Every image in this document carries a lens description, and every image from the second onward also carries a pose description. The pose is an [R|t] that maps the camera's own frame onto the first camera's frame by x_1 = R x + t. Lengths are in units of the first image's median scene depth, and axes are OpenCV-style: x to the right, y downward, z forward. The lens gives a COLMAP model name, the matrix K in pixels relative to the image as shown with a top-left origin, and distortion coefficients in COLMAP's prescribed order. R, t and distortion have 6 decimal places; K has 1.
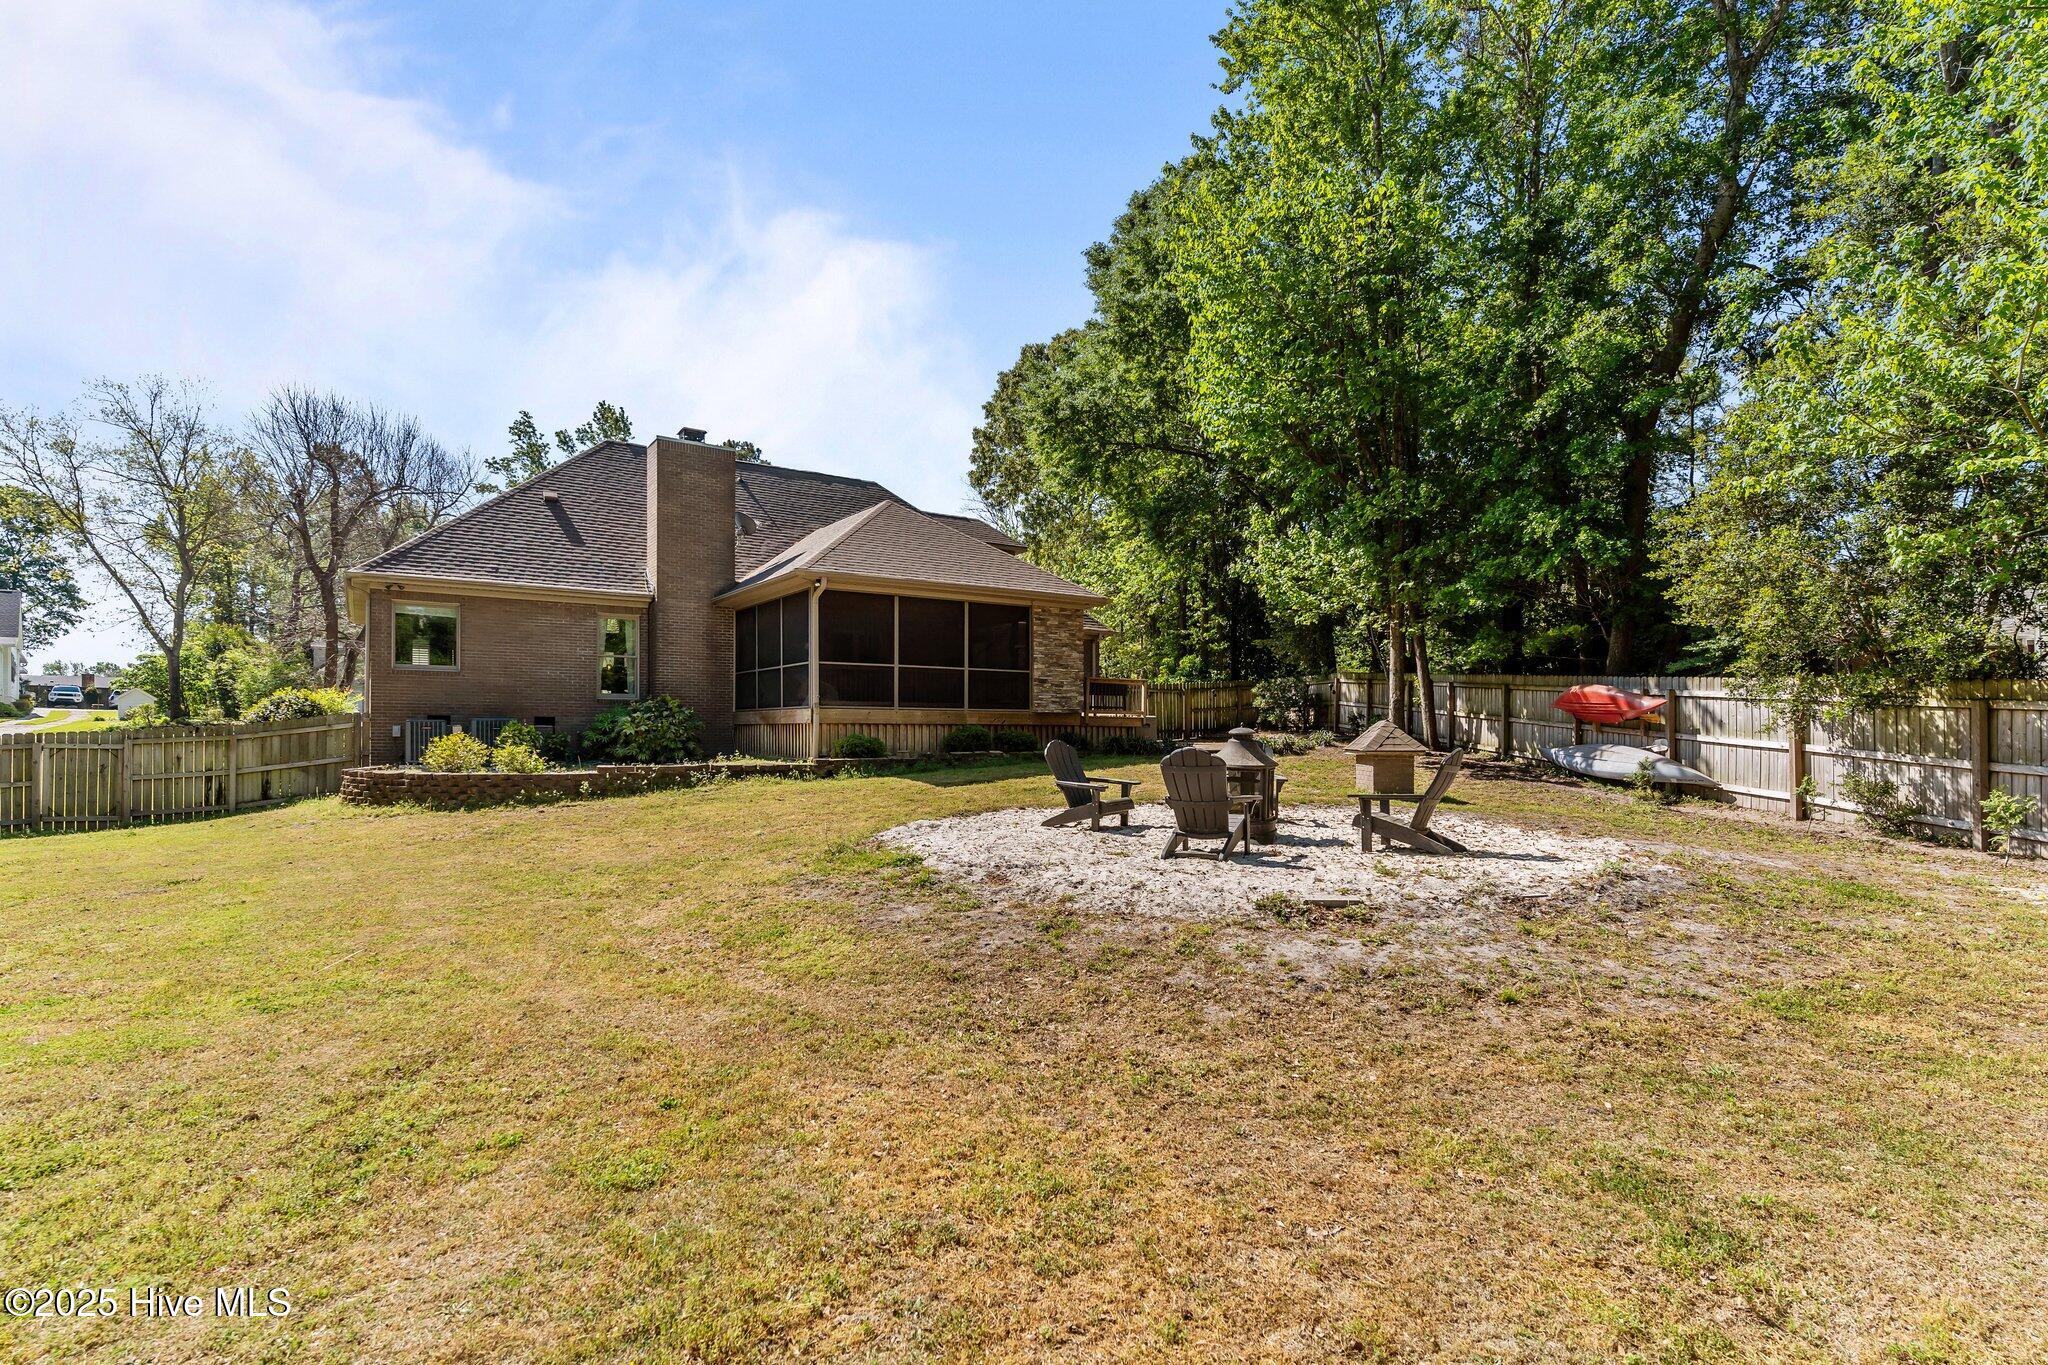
lens RADIAL K [[1009.5, 0, 1030.8], [0, 1009.5, 745.6], [0, 0, 1]] dist [-0.006853, -0.002042]
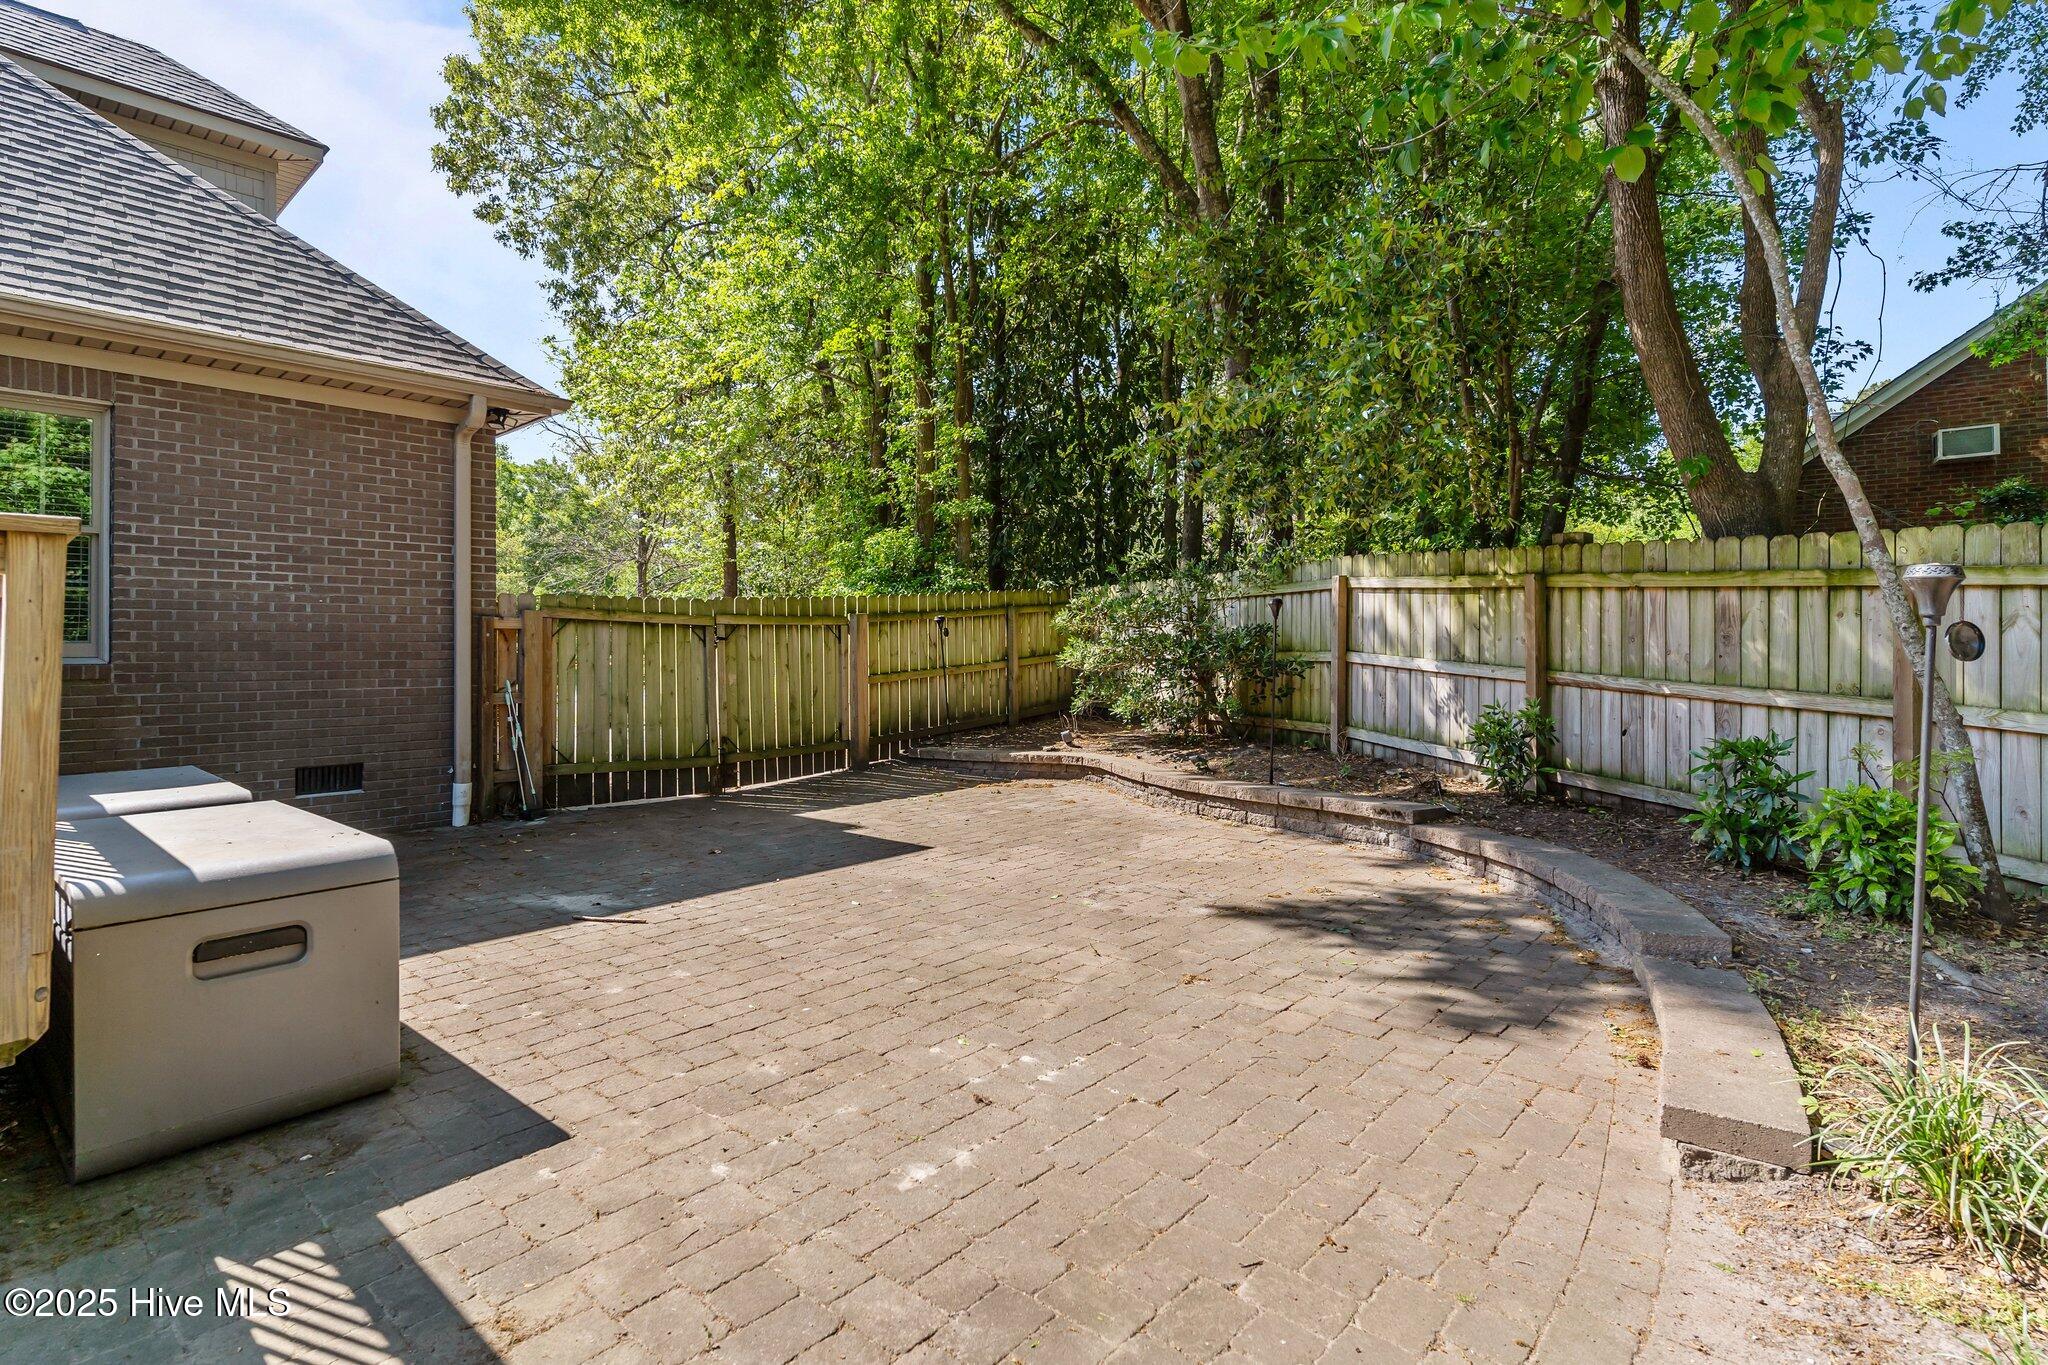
lens RADIAL K [[1009.5, 0, 1028.0], [0, 1009.5, 672.1], [0, 0, 1]] dist [-0.006853, -0.002042]
pose [[0.974656, -0.019547, 0.222855, 0.219260], [0.018205, 0.999802, 0.008075, -0.062995], [-0.222968, -0.003813, 0.974818, 1.084872]]
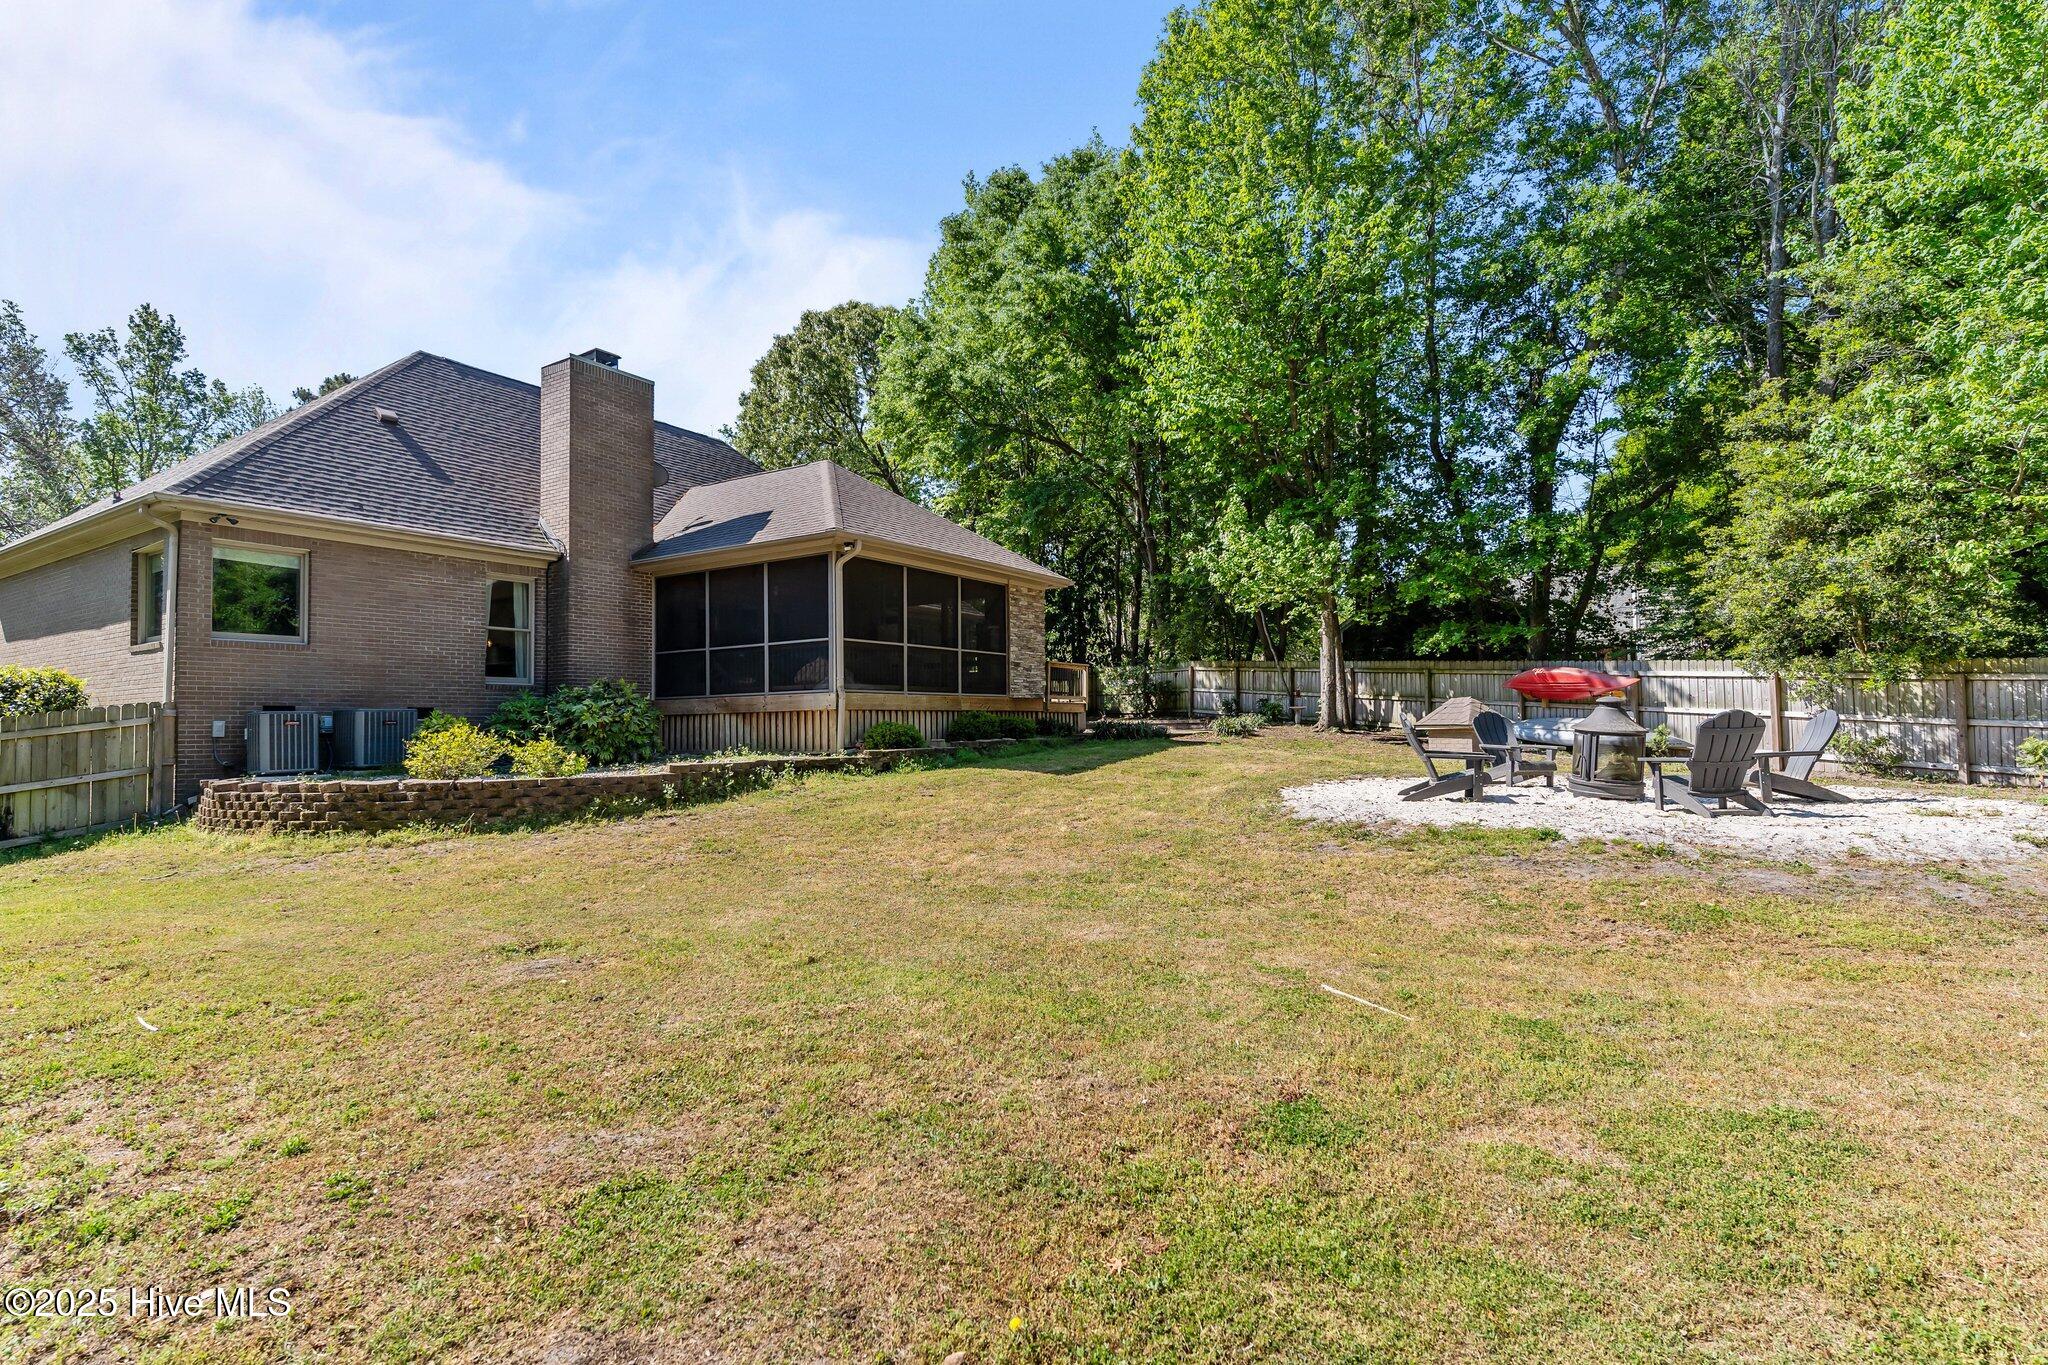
lens RADIAL K [[1009.5, 0, 1065.6], [0, 1009.5, 717.4], [0, 0, 1]] dist [-0.006853, -0.002042]
pose [[0.911865, -0.014744, 0.410226, -0.372701], [0.024663, 0.999517, -0.018897, 0.005076], [-0.409749, 0.027349, 0.911788, 0.132002]]
